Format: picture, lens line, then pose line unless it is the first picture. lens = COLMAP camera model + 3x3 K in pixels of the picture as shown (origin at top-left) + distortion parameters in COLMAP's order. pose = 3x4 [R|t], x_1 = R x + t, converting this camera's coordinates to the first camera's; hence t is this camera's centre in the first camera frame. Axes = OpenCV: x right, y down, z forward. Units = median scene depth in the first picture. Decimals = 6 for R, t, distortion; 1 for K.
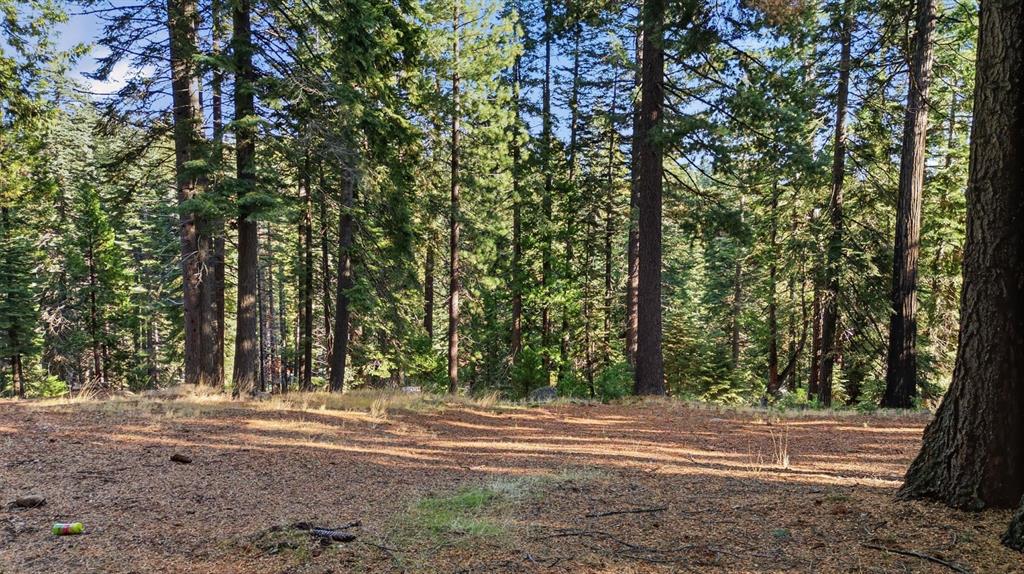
lens RADIAL K [[747.6, 0, 512.0], [0, 747.6, 287.0], [0, 0, 1]] dist [0.103292, -0.001396]
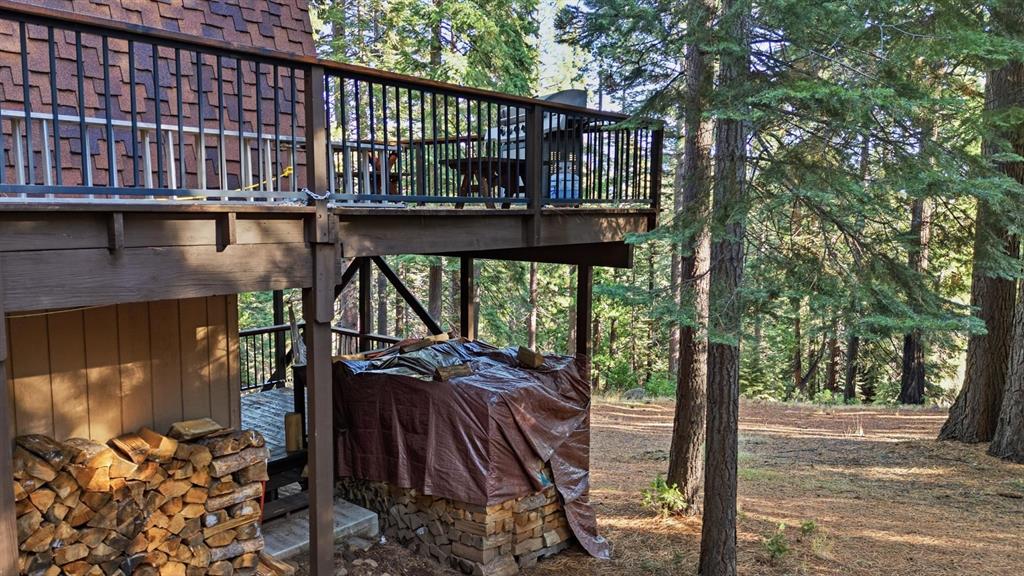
lens RADIAL K [[747.6, 0, 512.0], [0, 747.6, 288.0], [0, 0, 1]] dist [0.103292, -0.001396]
pose [[0.999978, -0.001737, 0.006410, -0.147115], [0.001754, 0.999995, -0.002748, -0.029975], [-0.006406, 0.002759, 0.999976, -0.240849]]
